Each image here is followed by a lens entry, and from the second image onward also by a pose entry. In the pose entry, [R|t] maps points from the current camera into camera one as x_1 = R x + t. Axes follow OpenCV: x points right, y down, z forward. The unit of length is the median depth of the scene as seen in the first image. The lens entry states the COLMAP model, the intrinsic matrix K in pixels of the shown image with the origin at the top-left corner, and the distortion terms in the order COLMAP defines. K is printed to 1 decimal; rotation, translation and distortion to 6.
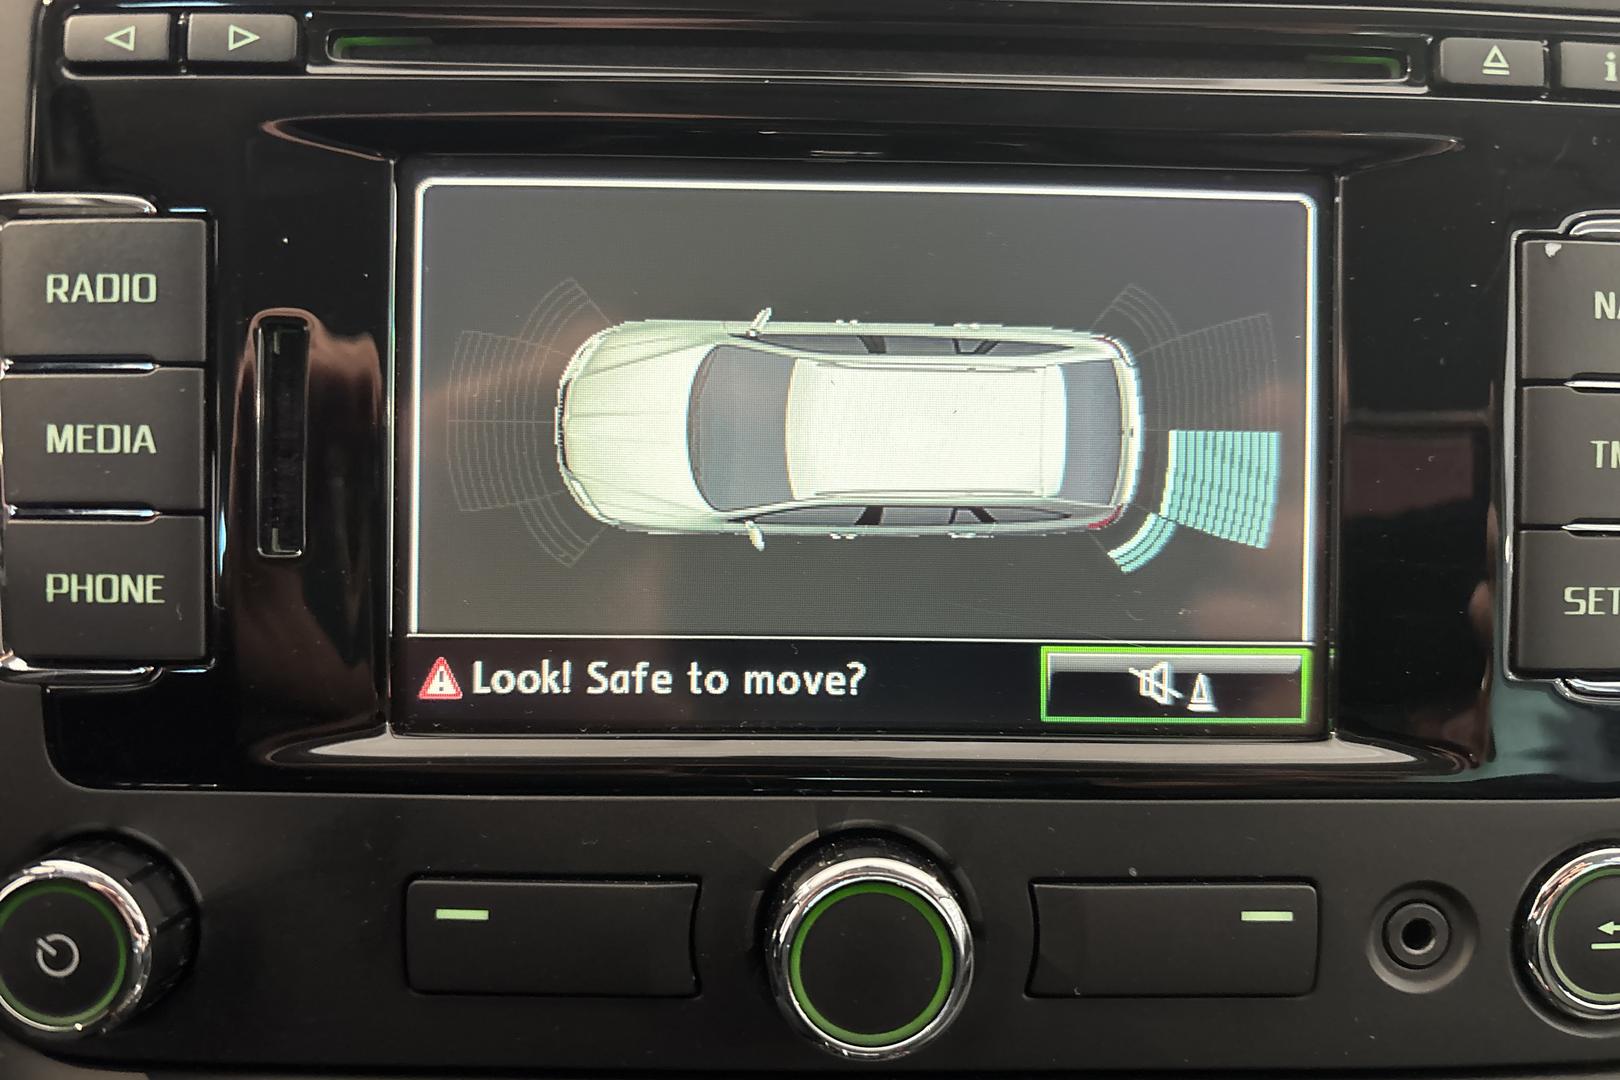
lens RADIAL K [[1160.1, 0, 810.0], [0, 1160.1, 540.0], [0, 0, 1]] dist [0.022002, -0.064794]
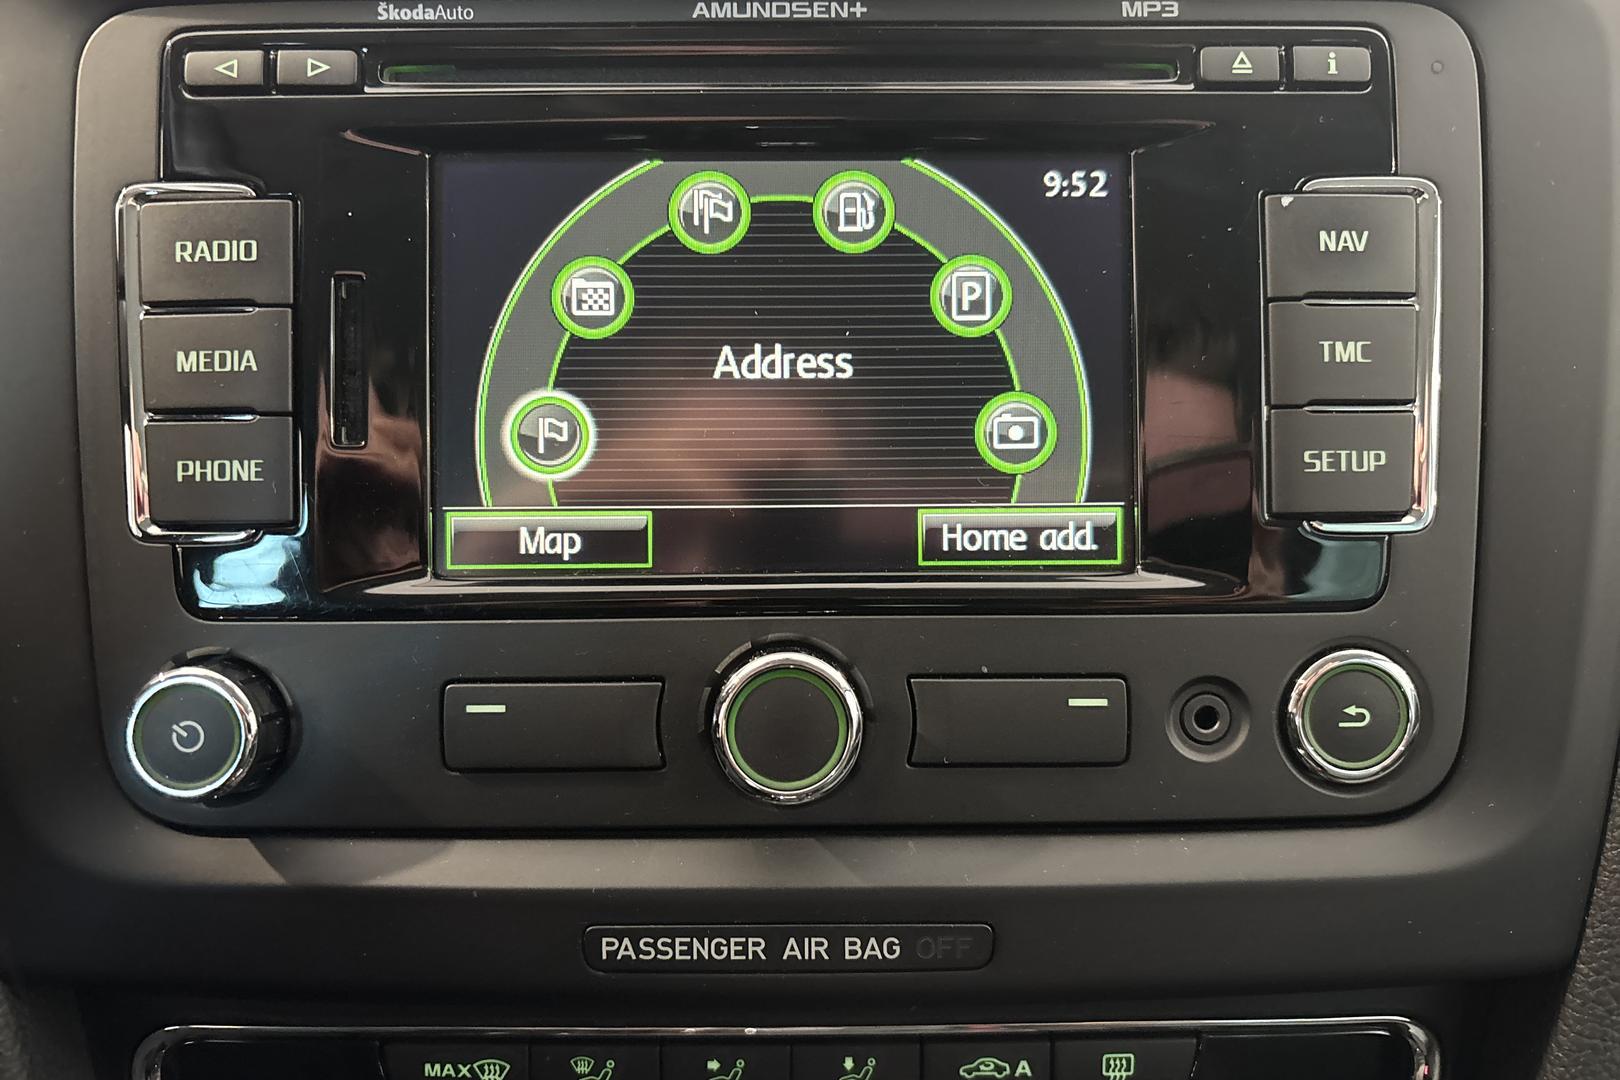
lens RADIAL K [[1213.5, 0, 831.6], [0, 1213.5, 539.0], [0, 0, 1]] dist [0.028218, -0.074511]
pose [[0.999798, -0.019923, -0.002745, 0.108548], [0.019843, 0.999446, -0.026719, 0.171864], [0.003276, 0.026659, 0.999639, -0.414888]]
